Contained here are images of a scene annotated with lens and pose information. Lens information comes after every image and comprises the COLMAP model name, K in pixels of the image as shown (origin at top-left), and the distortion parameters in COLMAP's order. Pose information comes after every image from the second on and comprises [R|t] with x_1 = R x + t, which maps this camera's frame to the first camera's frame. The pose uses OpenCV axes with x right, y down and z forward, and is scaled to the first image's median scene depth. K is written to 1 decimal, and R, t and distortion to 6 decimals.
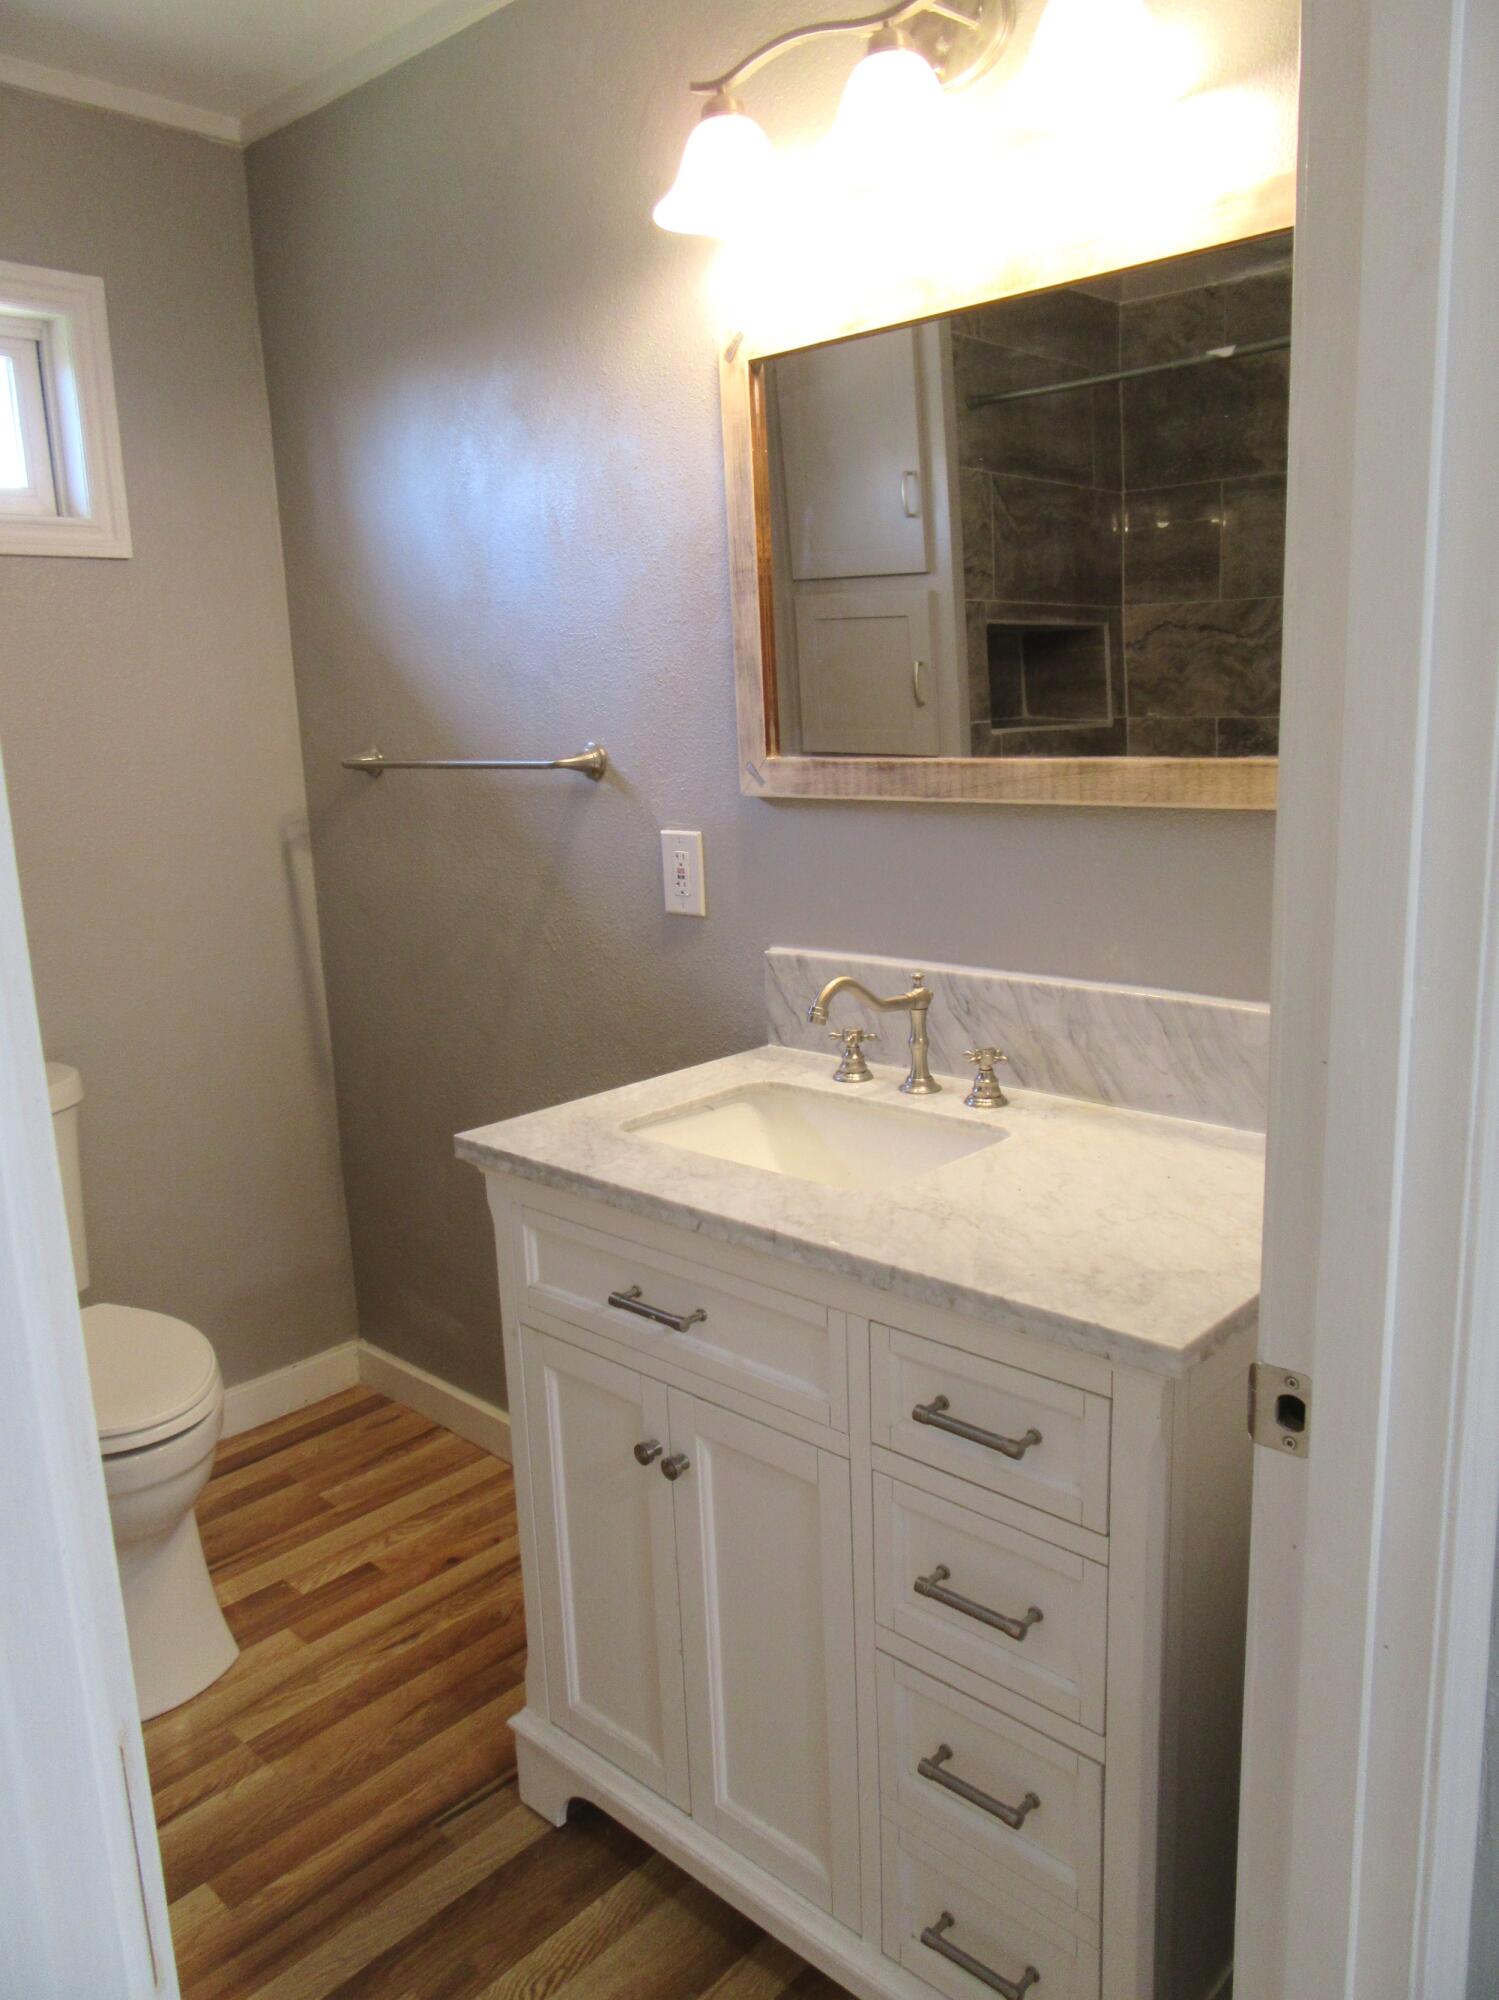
lens RADIAL K [[1469.9, 0, 746.9], [0, 1469.9, 999.9], [0, 0, 1]] dist [-0.026507, 0.018394]
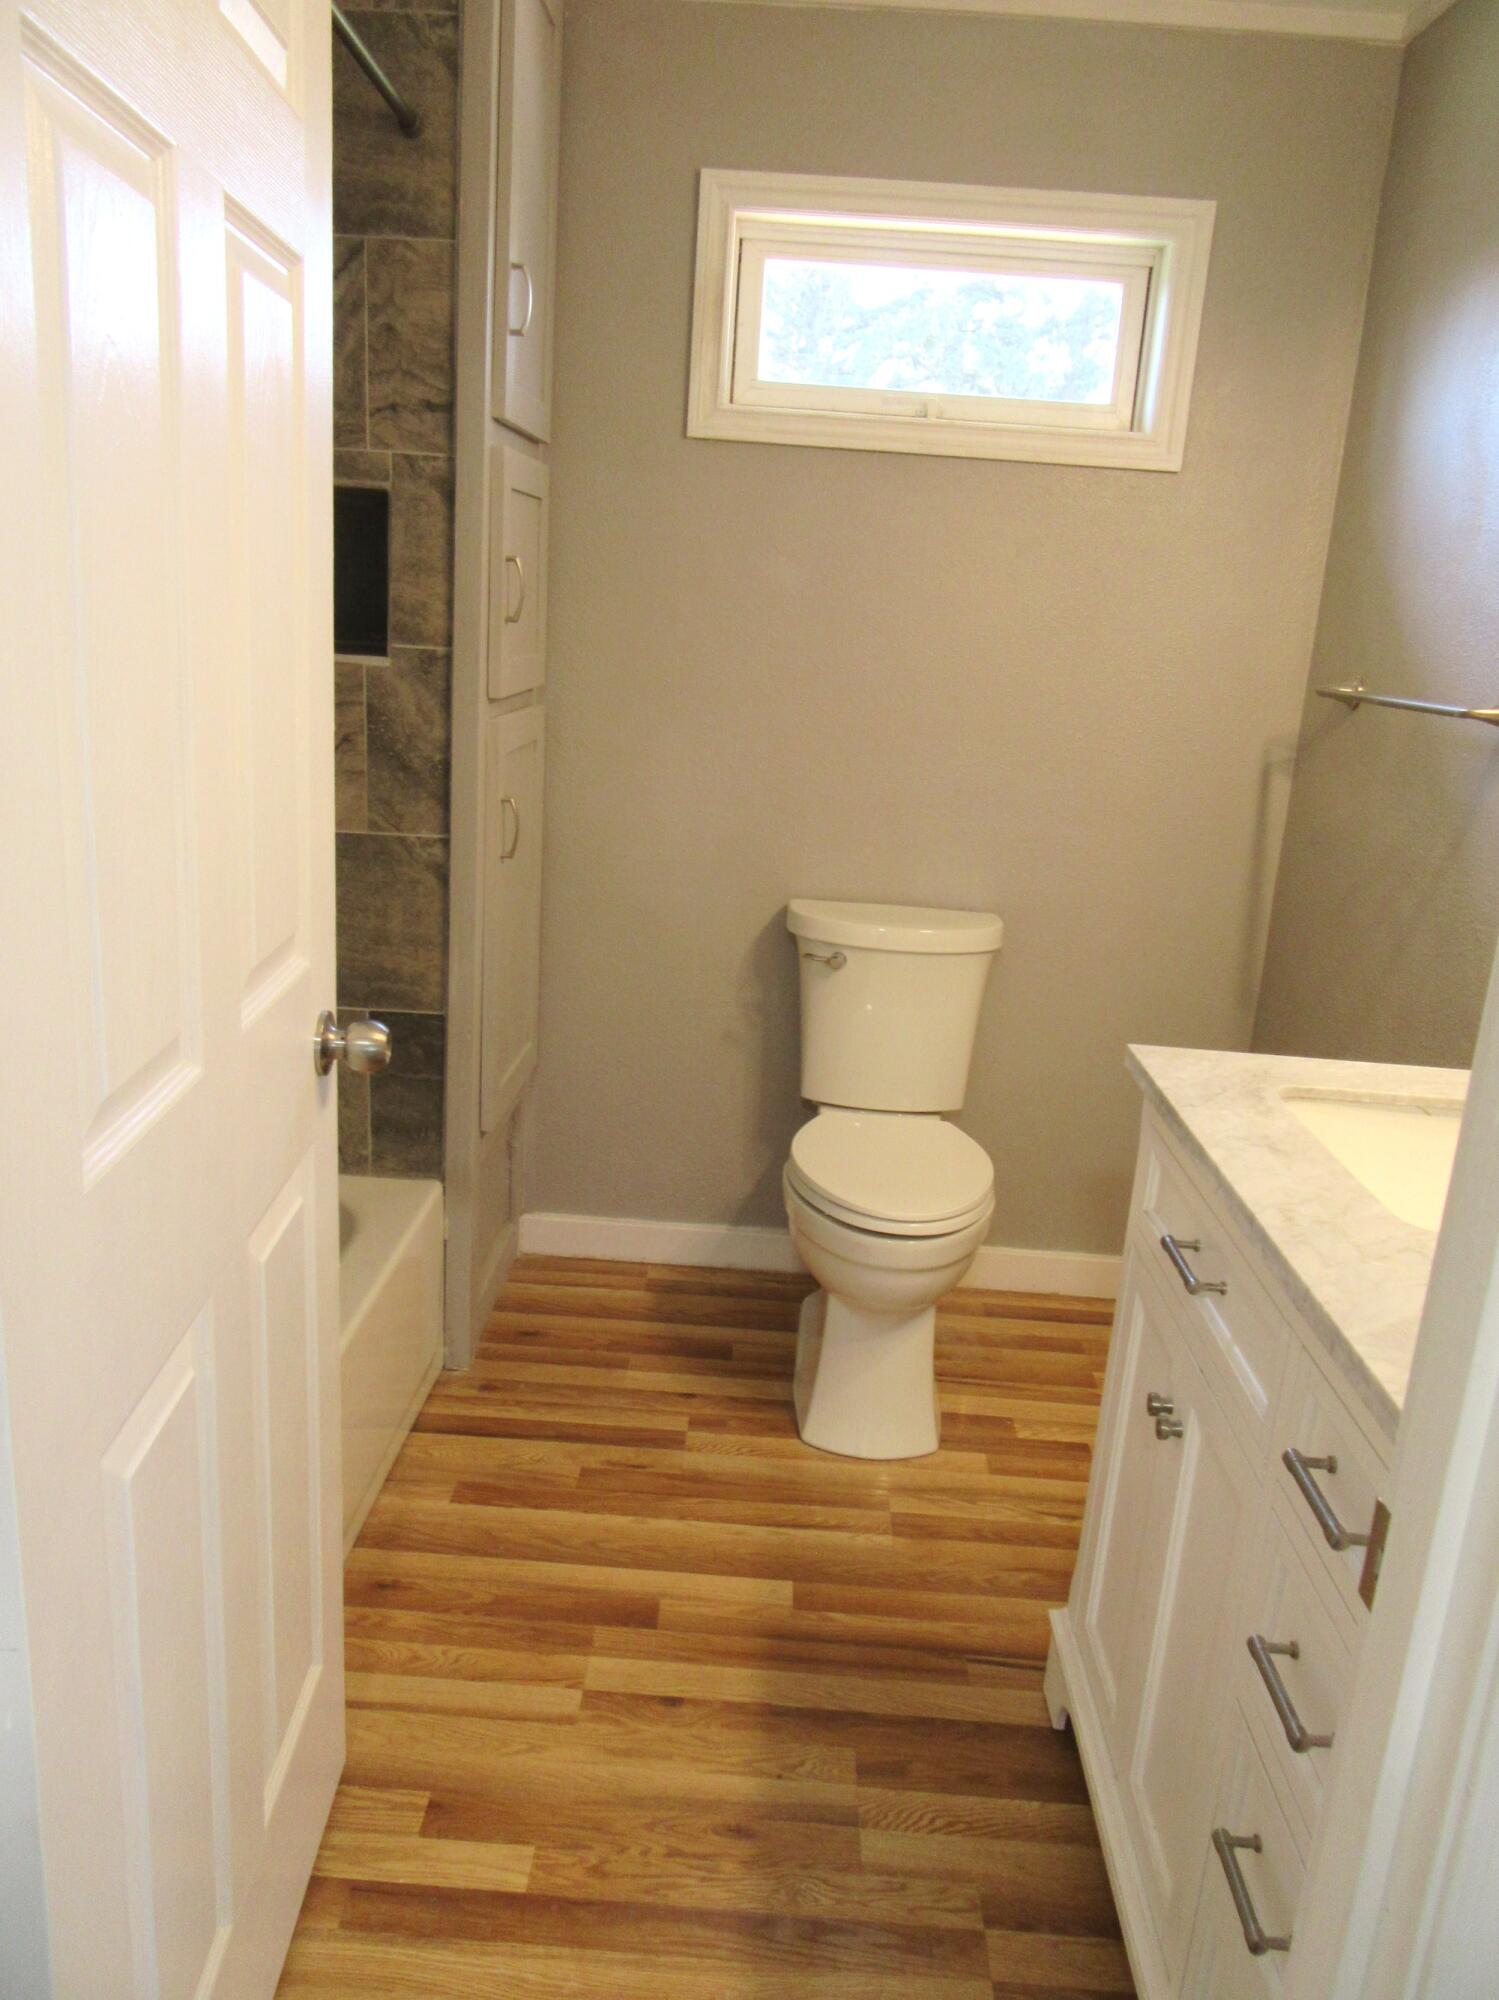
lens RADIAL K [[1469.9, 0, 744.7], [0, 1469.9, 997.8], [0, 0, 1]] dist [-0.026507, 0.018394]
pose [[0.652693, 0.273115, -0.706683, 0.286972], [-0.242638, 0.958988, 0.146523, -0.020021], [0.717718, 0.075834, 0.692192, 0.088717]]
